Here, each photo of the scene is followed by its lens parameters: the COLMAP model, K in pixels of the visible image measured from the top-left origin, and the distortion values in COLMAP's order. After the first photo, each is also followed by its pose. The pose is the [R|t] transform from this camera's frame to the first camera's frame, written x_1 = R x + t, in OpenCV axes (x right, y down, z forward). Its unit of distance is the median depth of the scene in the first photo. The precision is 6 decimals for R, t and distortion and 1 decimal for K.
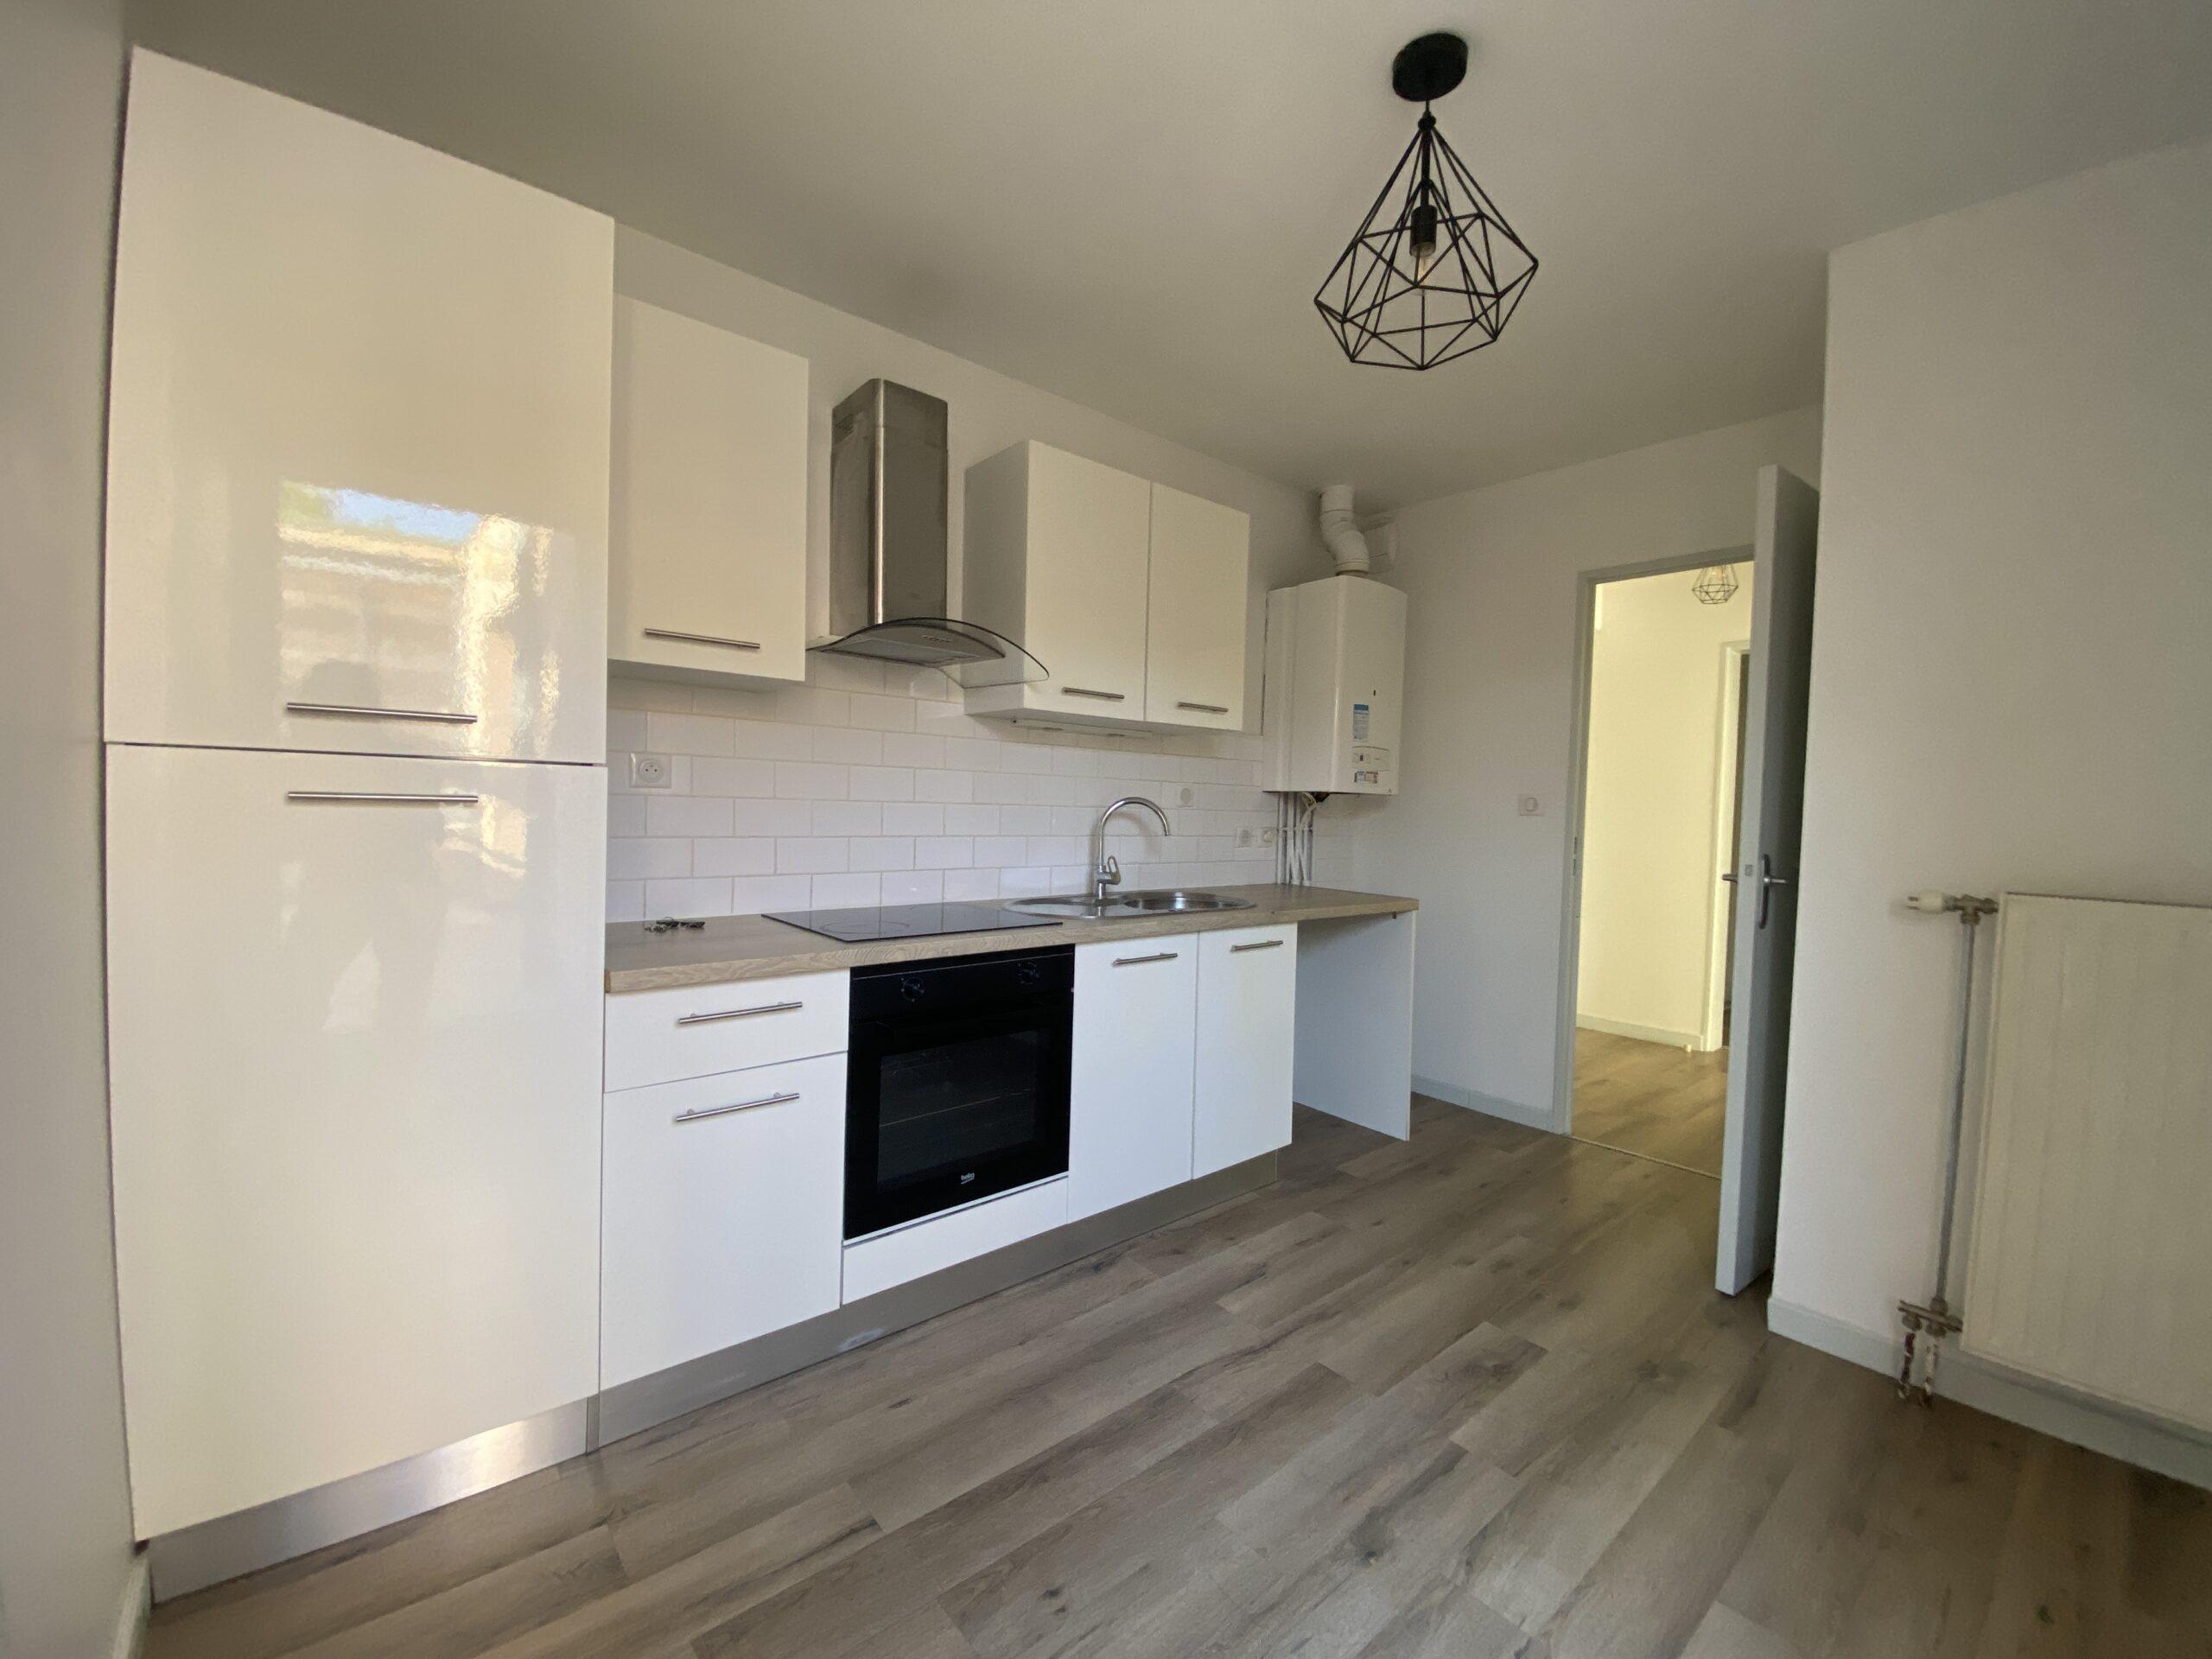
lens RADIAL K [[901.5, 0, 1090.9], [0, 901.5, 832.6], [0, 0, 1]] dist [0.030371, -0.022193]
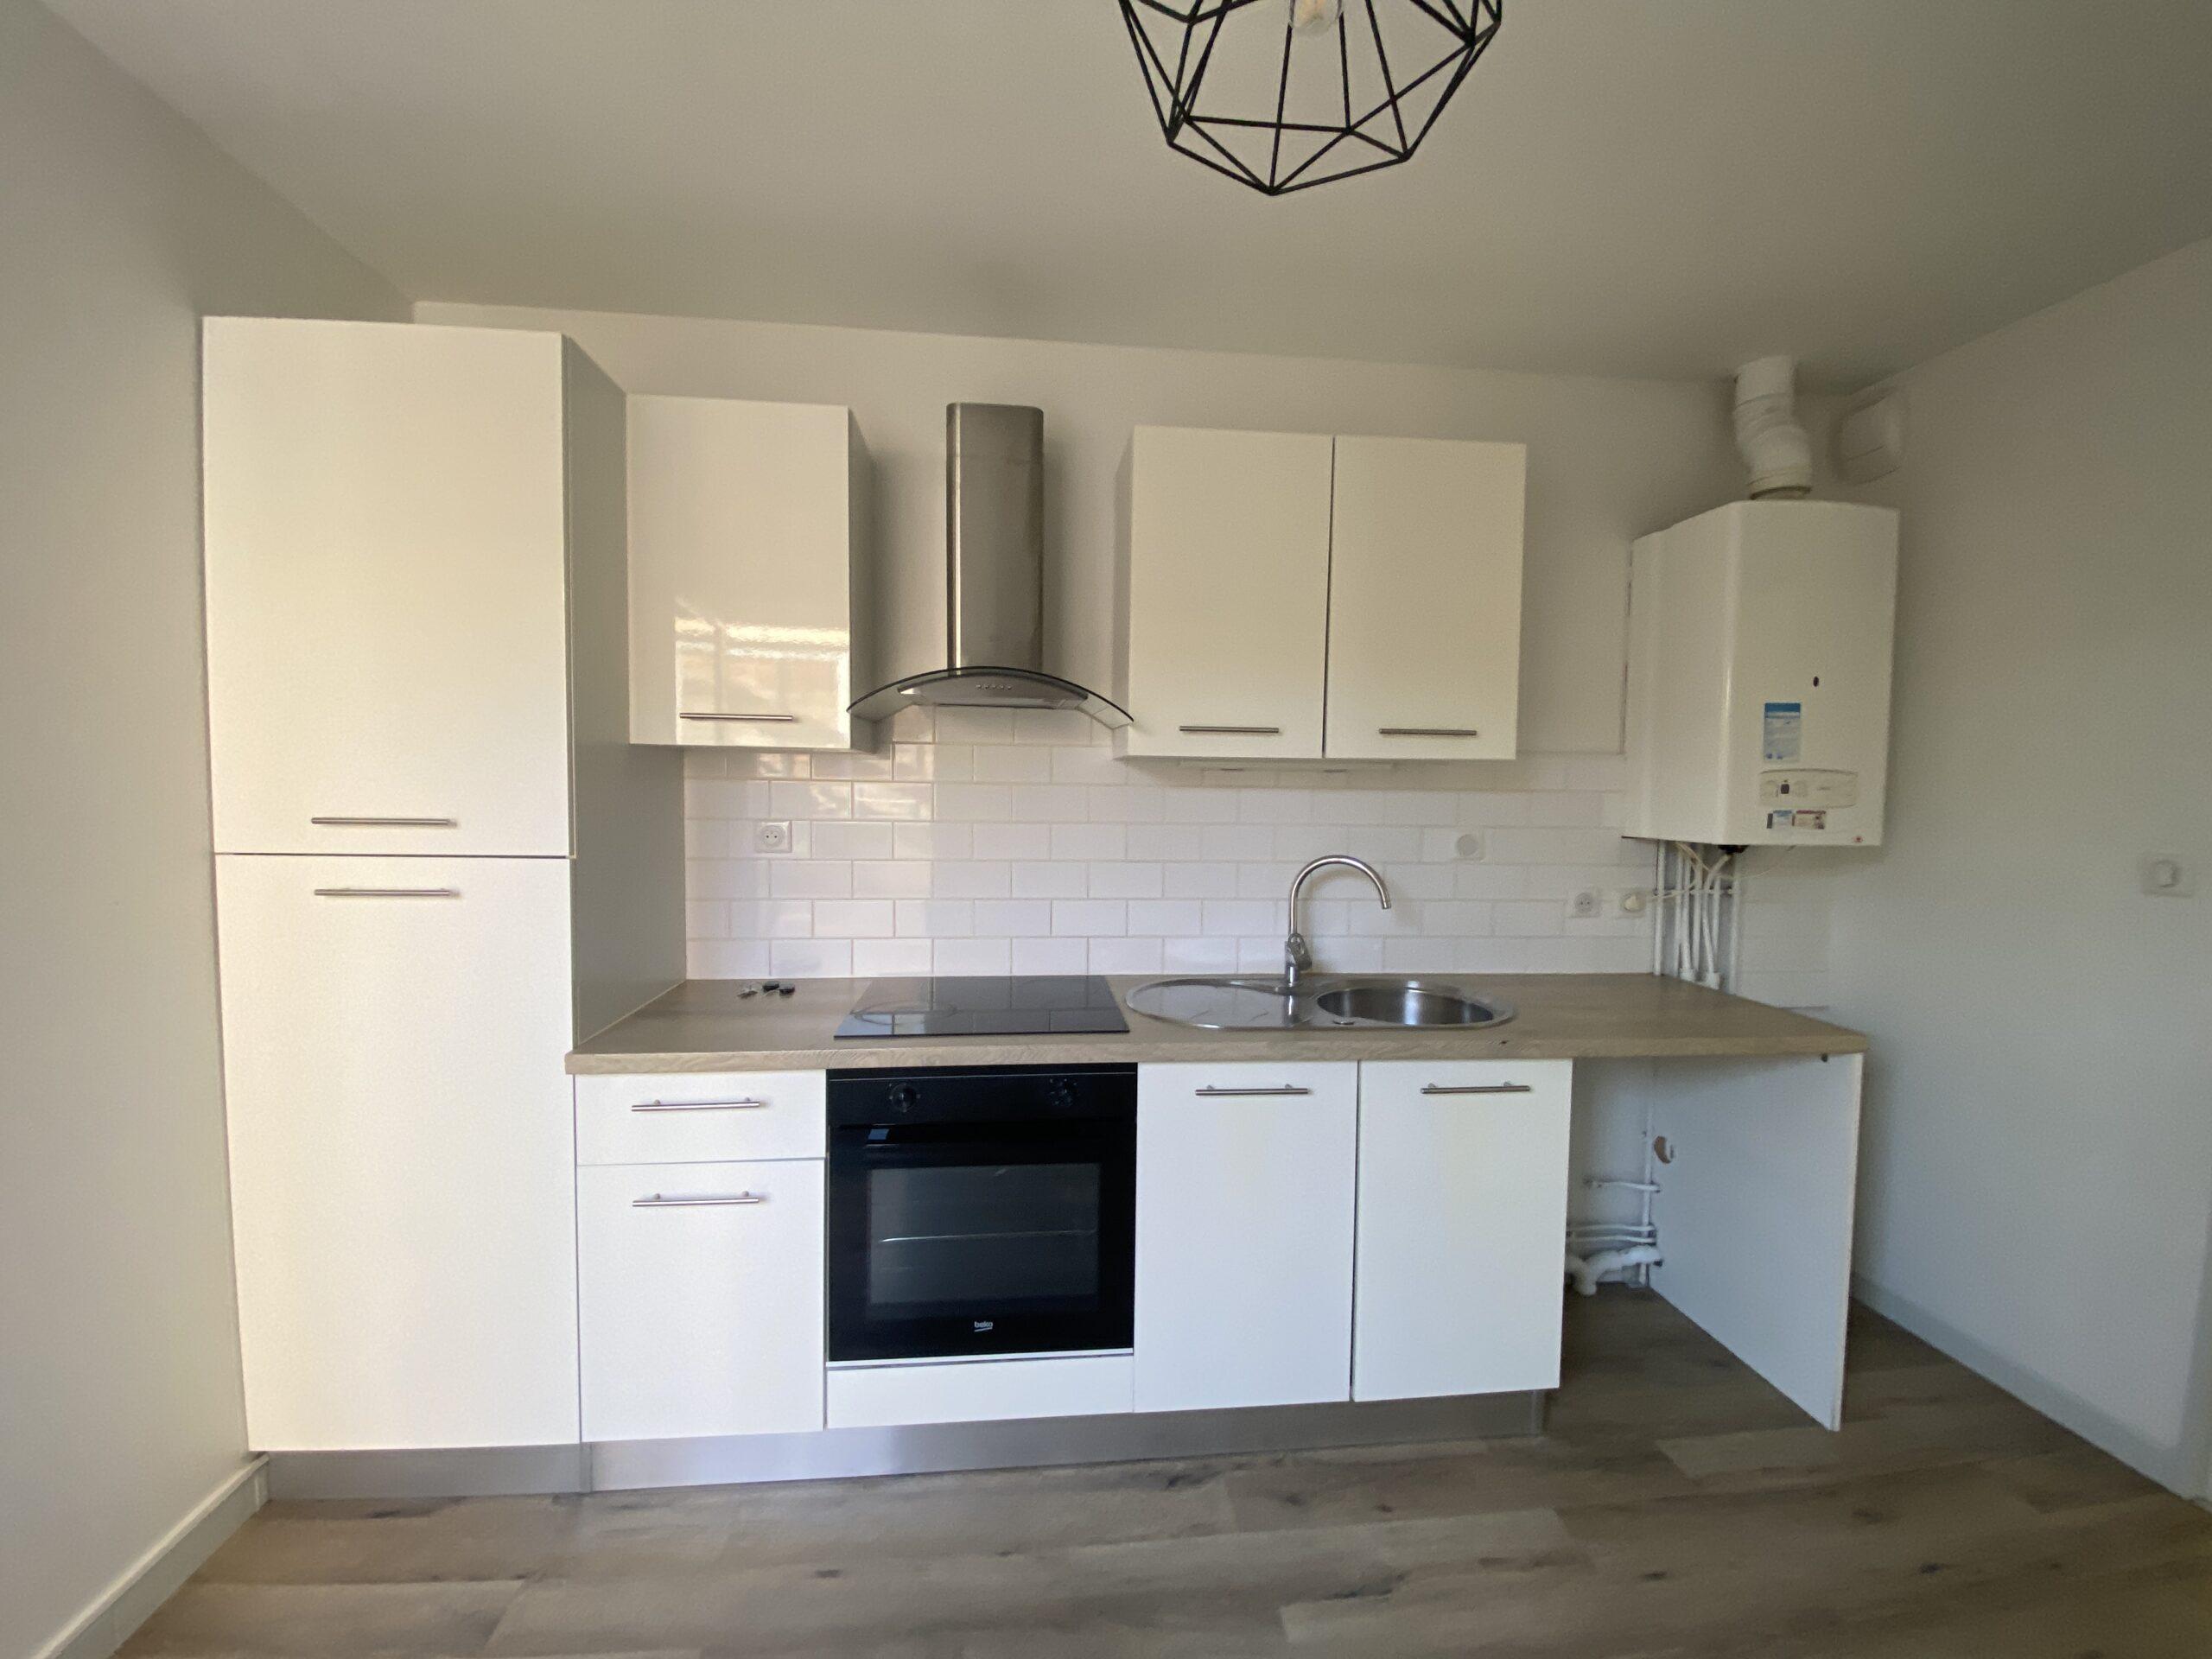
lens RADIAL K [[900.9, 0, 1099.1], [0, 900.9, 829.3], [0, 0, 1]] dist [0.031561, -0.025175]
pose [[0.829236, 0.013755, -0.558729, 0.382037], [-0.009994, 0.999902, 0.009784, -0.083353], [0.558809, -0.002530, 0.829292, 0.323345]]
